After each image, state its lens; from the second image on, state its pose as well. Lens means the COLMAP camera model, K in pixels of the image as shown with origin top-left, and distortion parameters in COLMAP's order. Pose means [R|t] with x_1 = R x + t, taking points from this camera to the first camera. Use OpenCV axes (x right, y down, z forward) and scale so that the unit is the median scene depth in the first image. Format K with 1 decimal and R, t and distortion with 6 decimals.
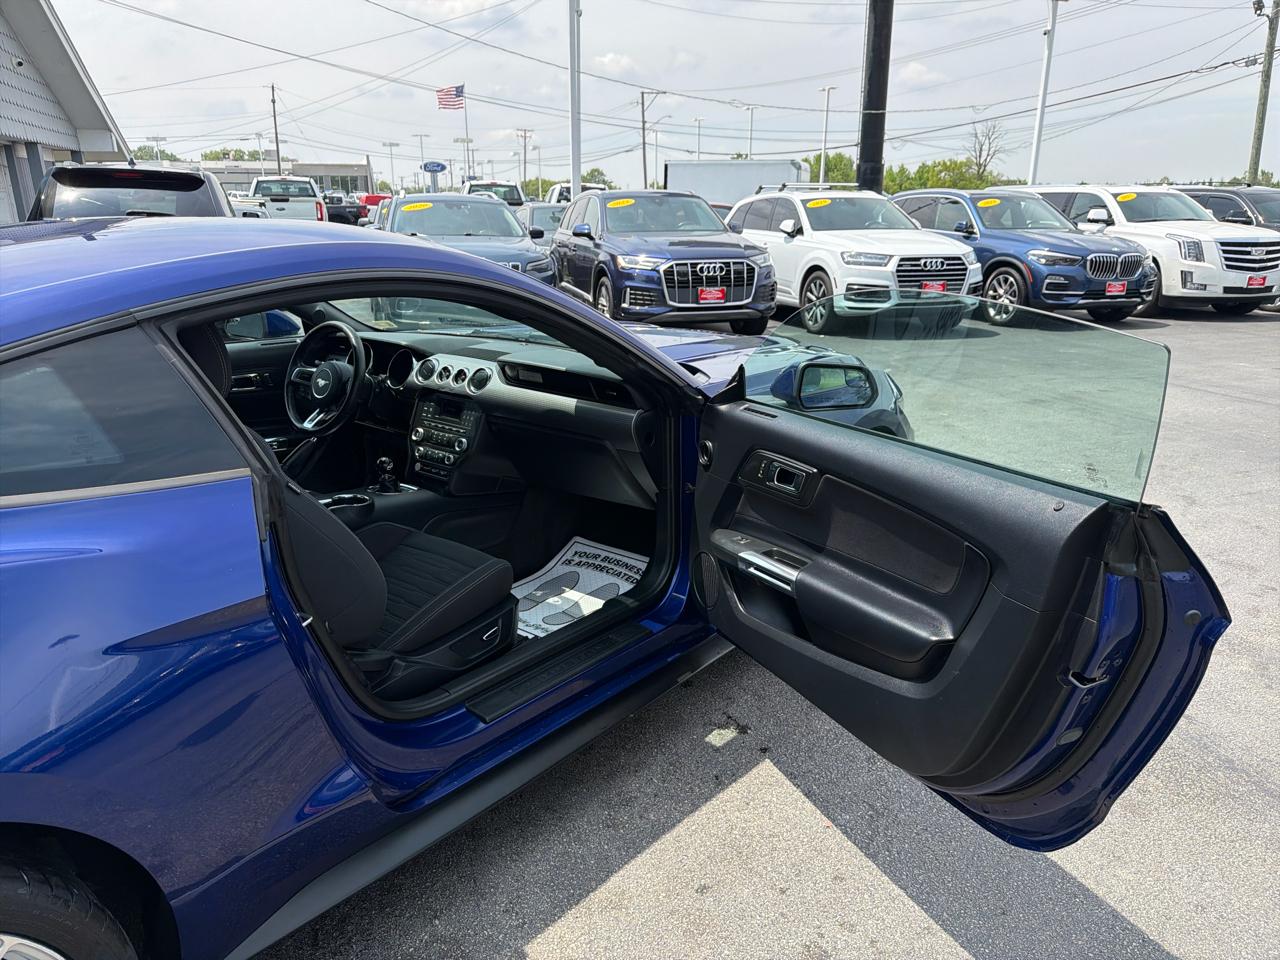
lens RADIAL K [[900.0, 0, 619.7], [0, 900.0, 480.6], [0, 0, 1]] dist [0.139912, -0.248635]
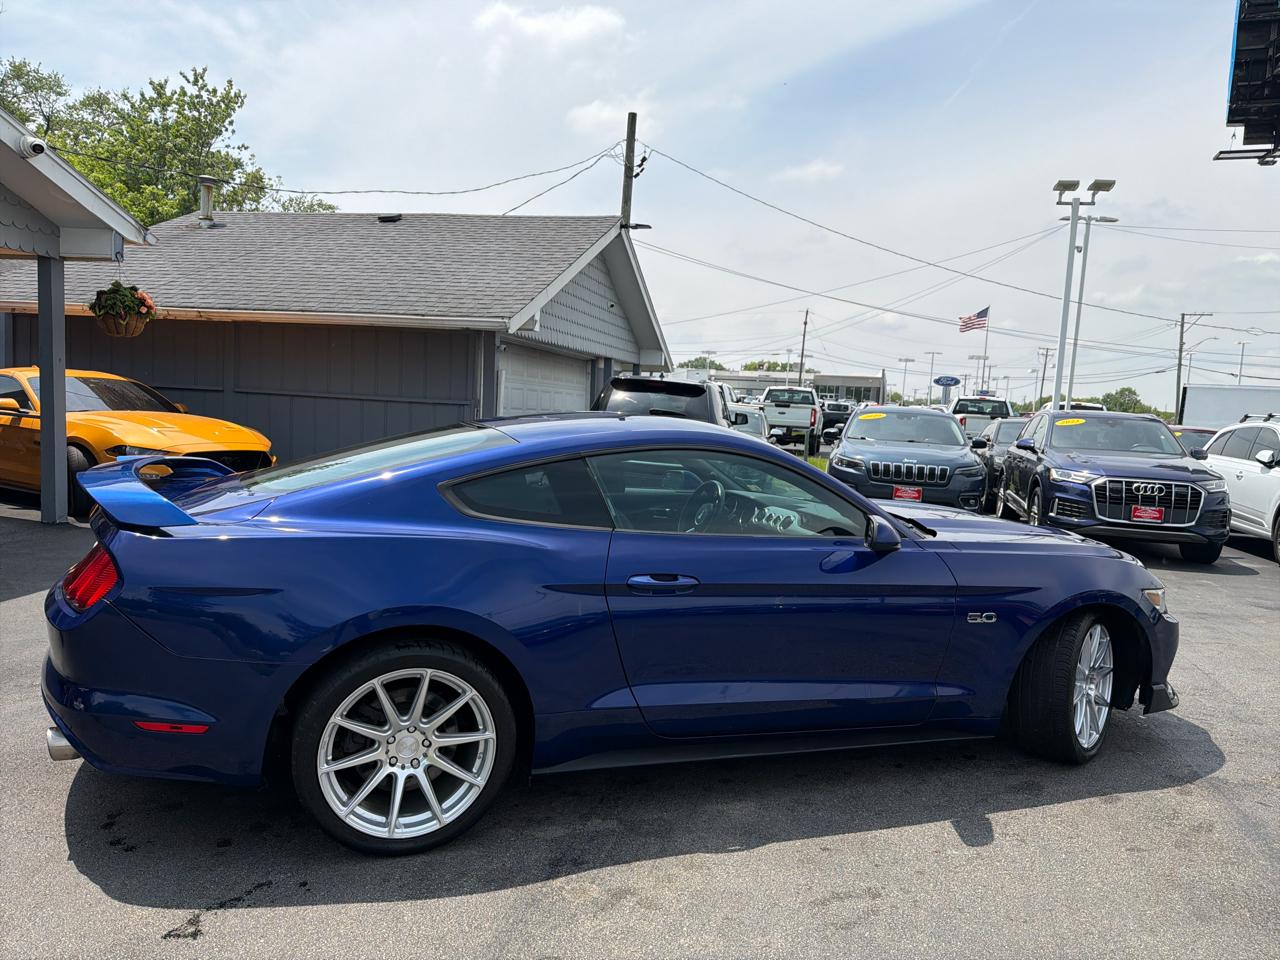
lens RADIAL K [[904.5, 0, 634.6], [0, 904.5, 486.8], [0, 0, 1]] dist [0.018451, -0.026737]
pose [[0.863601, 0.093158, -0.495494, 0.088739], [-0.194924, 0.968053, -0.157730, 0.028421], [0.464971, 0.232800, 0.854170, -0.103344]]
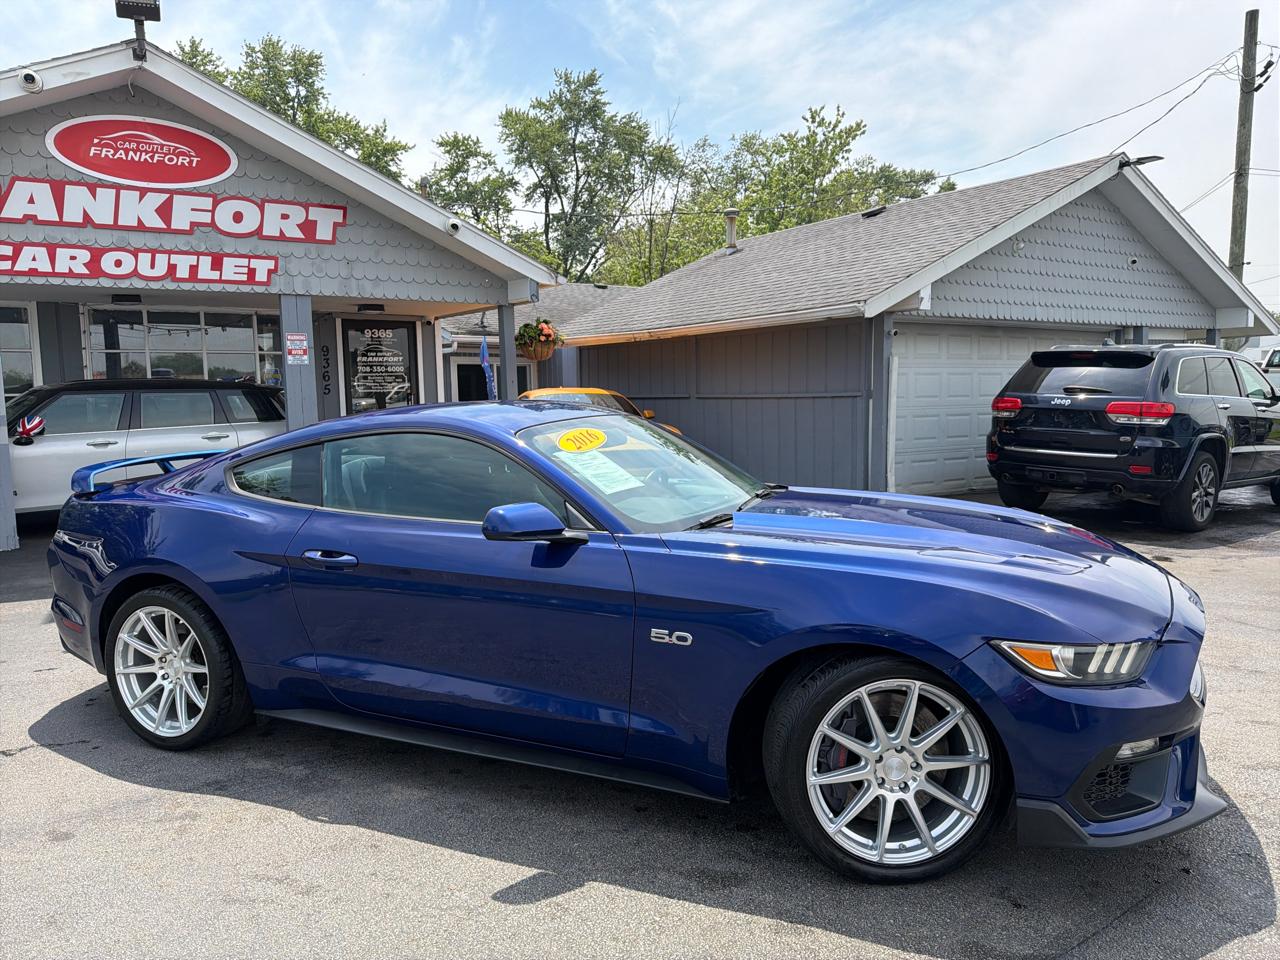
lens RADIAL K [[898.7, 0, 636.0], [0, 898.7, 482.4], [0, 0, 1]] dist [0.027110, -0.040796]
pose [[0.269705, 0.095826, -0.958163, 0.264373], [-0.261120, 0.965032, 0.023012, -0.043601], [0.926863, 0.243989, 0.285296, 0.141861]]
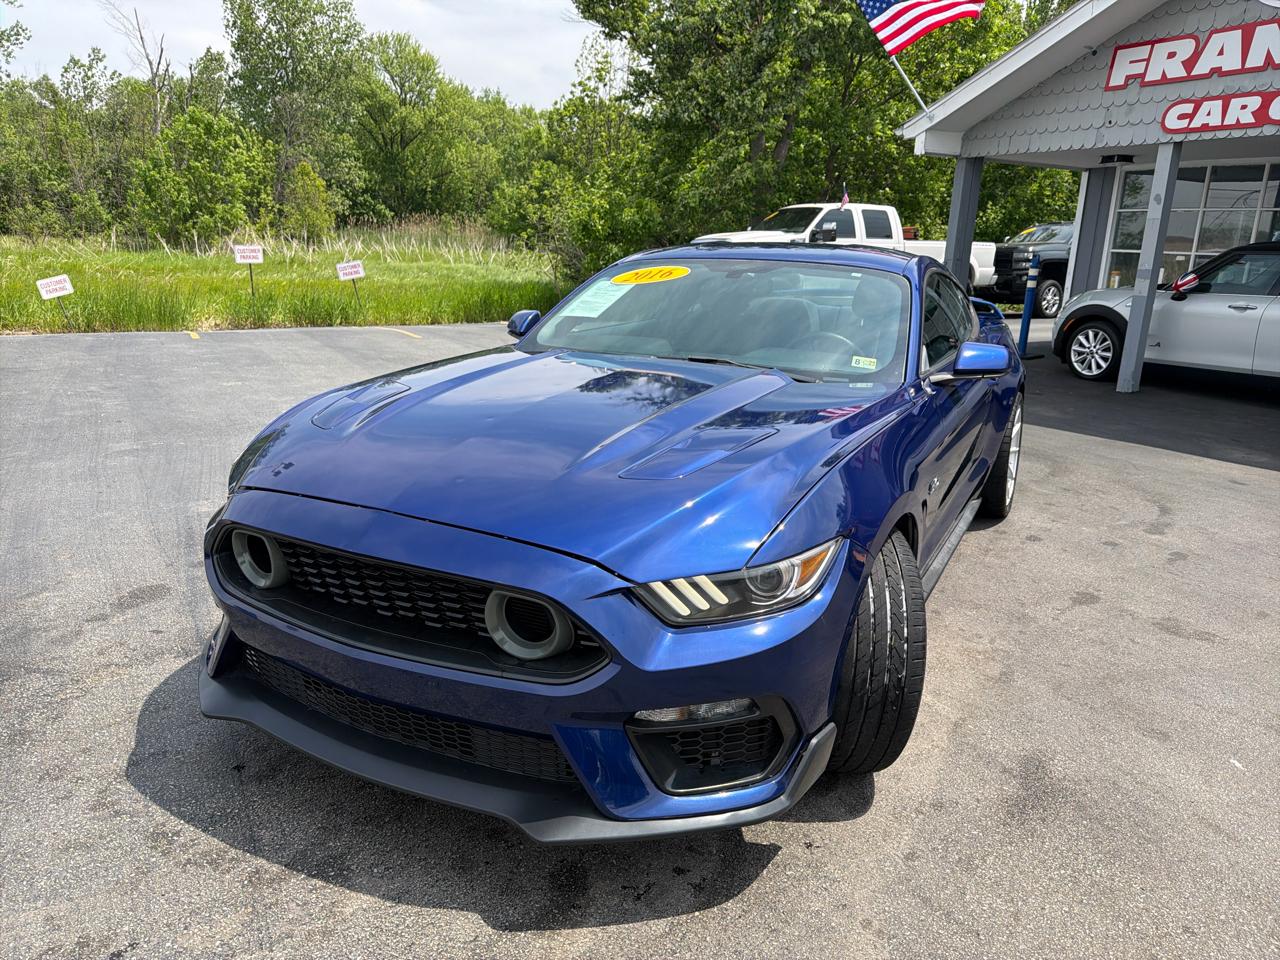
lens RADIAL K [[903.0, 0, 648.2], [0, 903.0, 482.8], [0, 0, 1]] dist [0.003008, -0.012664]
pose [[-0.974015, 0.023047, -0.225309, 0.052972], [-0.099623, 0.849804, 0.517599, -0.144950], [0.203397, 0.526595, -0.825426, 0.499018]]
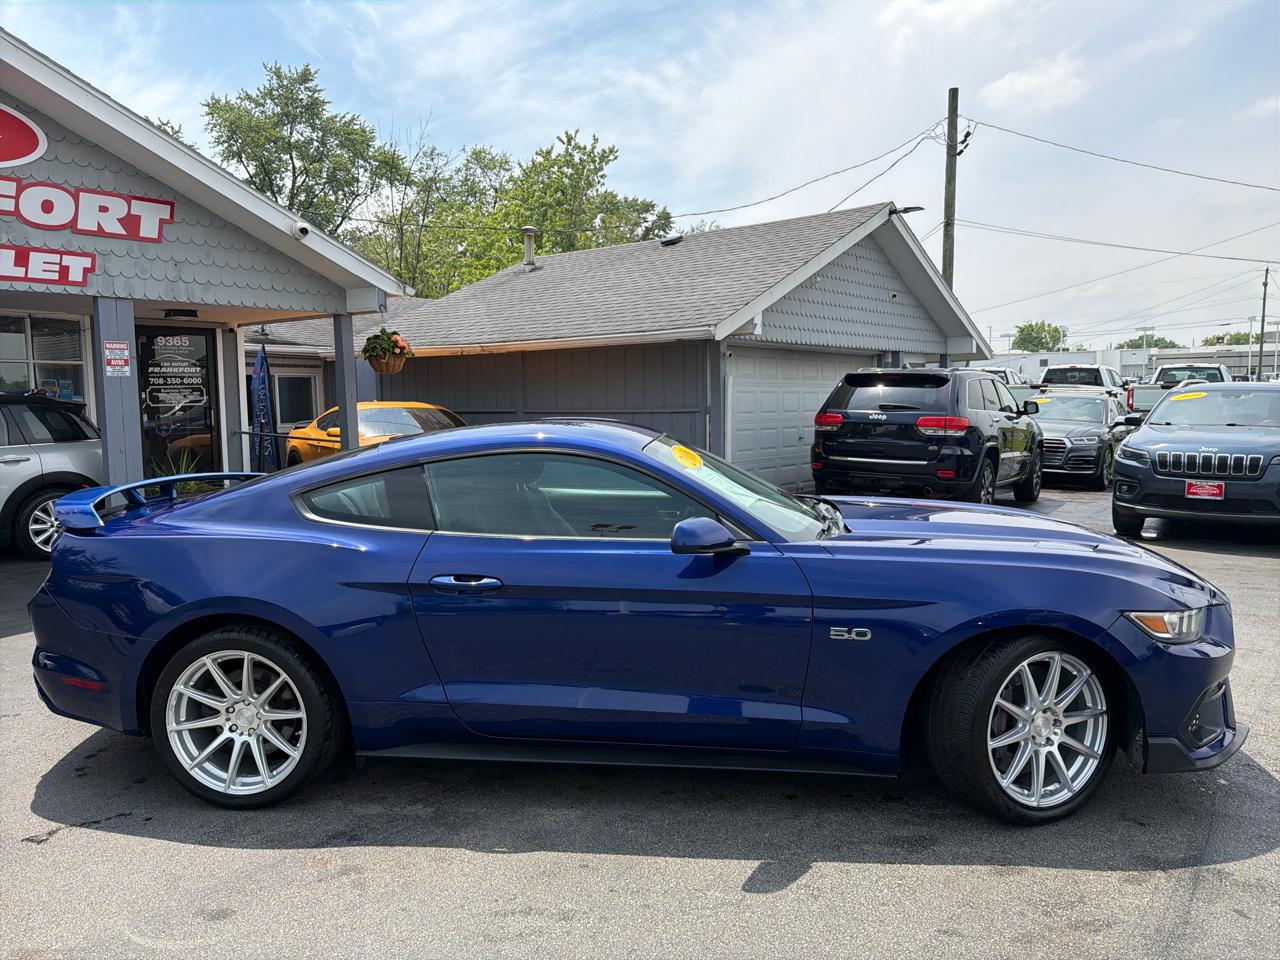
lens RADIAL K [[897.2, 0, 640.3], [0, 897.2, 475.3], [0, 0, 1]] dist [0.023598, -0.027243]
pose [[0.559334, 0.065761, -0.826330, 0.224485], [-0.226264, 0.971107, -0.075873, -0.012104], [0.797465, 0.229407, 0.558052, 0.018574]]
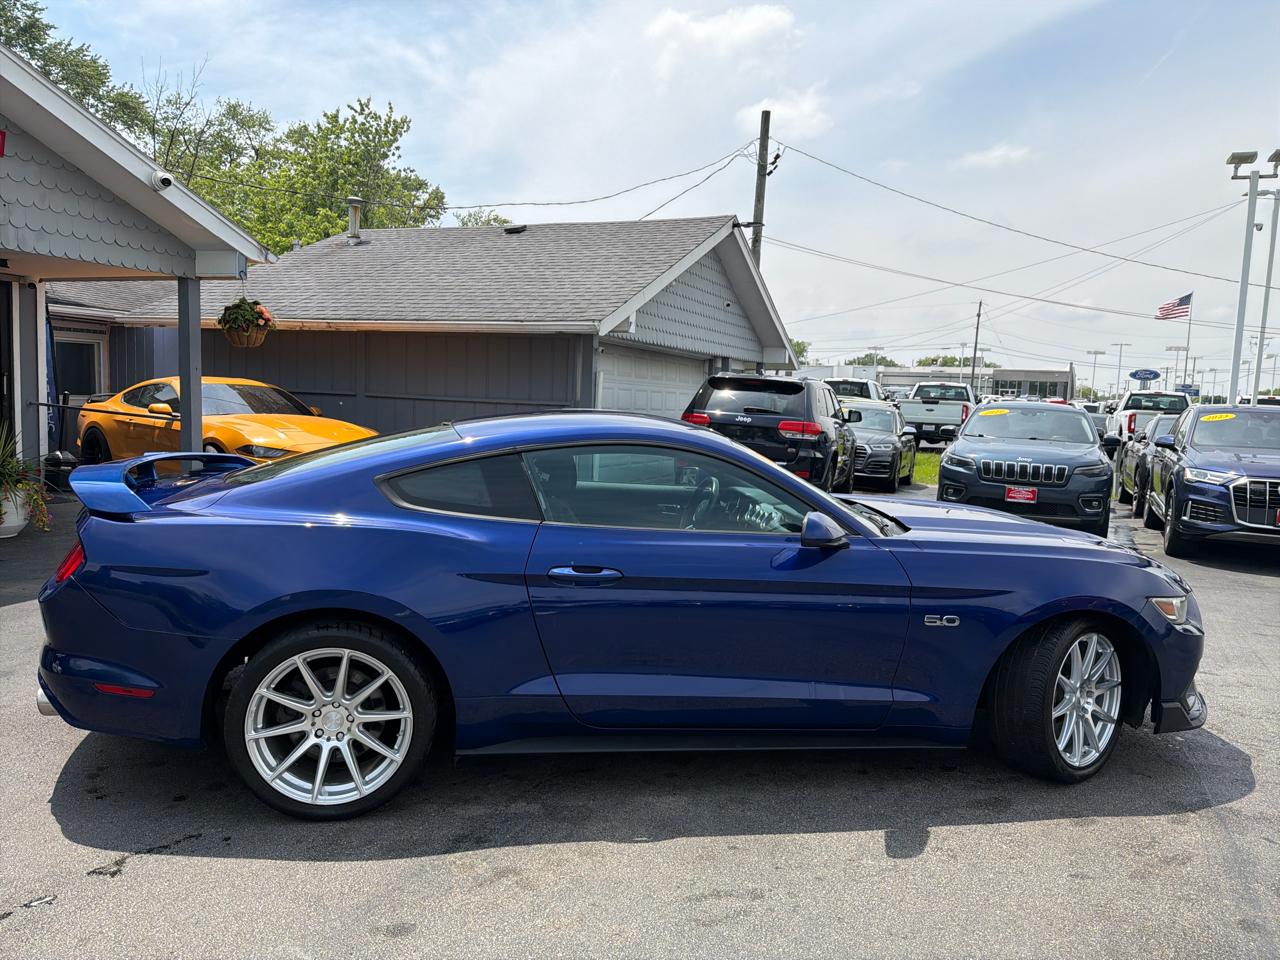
lens RADIAL K [[898.7, 0, 636.0], [0, 898.7, 482.4], [0, 0, 1]] dist [0.027110, -0.040796]
pose [[0.755847, 0.095326, -0.647771, 0.152658], [-0.226821, 0.966205, -0.122478, 0.014528], [0.614204, 0.239503, 0.751925, -0.065933]]
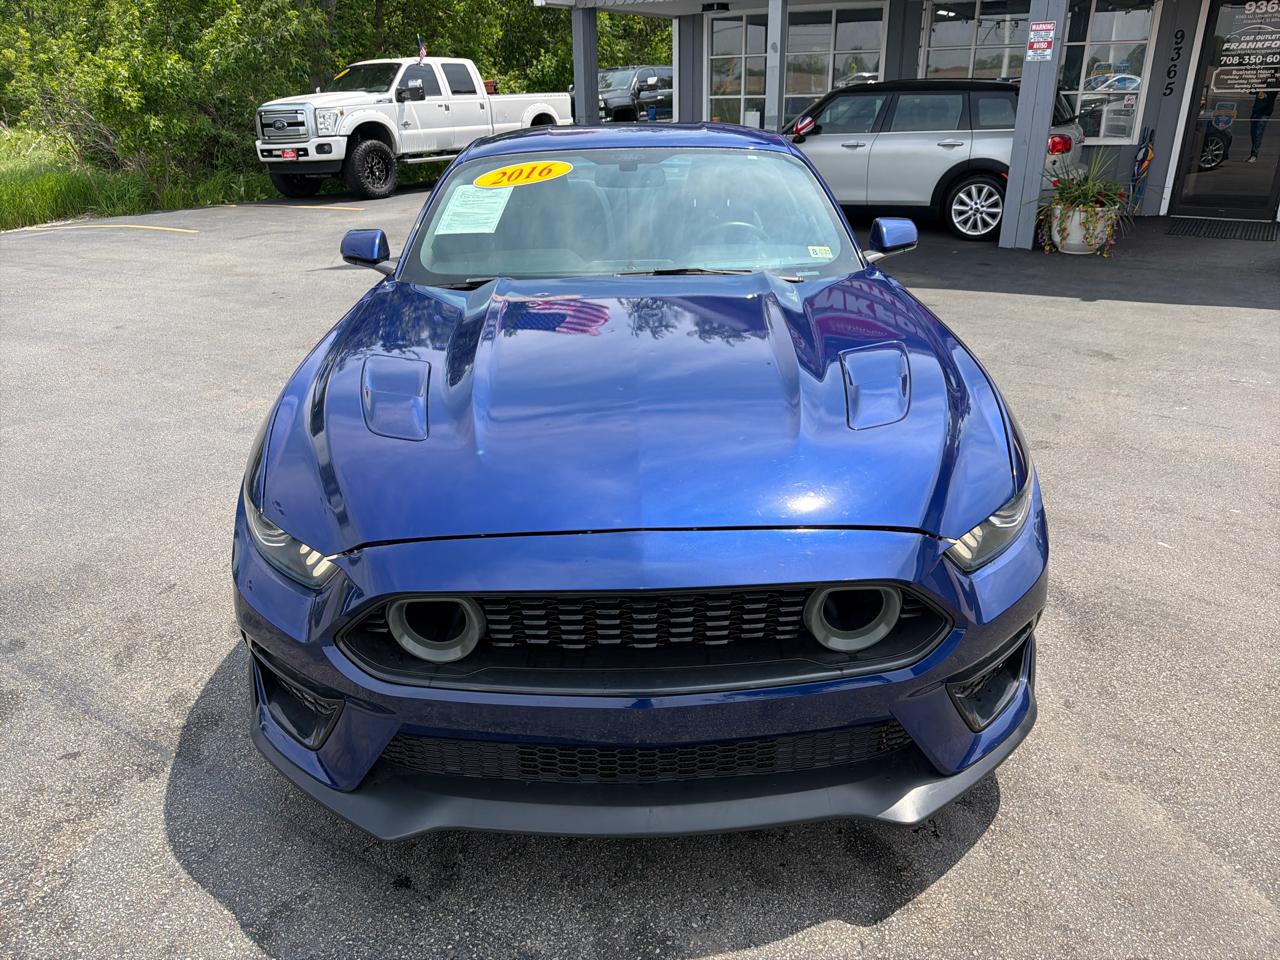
lens RADIAL K [[904.2, 0, 641.7], [0, 904.2, 474.4], [0, 0, 1]] dist [-0.005035, 0.000275]
pose [[-0.753313, 0.264399, -0.602173, 0.141540], [-0.173860, 0.802991, 0.570069, -0.133379], [0.634265, 0.534134, -0.558935, 0.426043]]
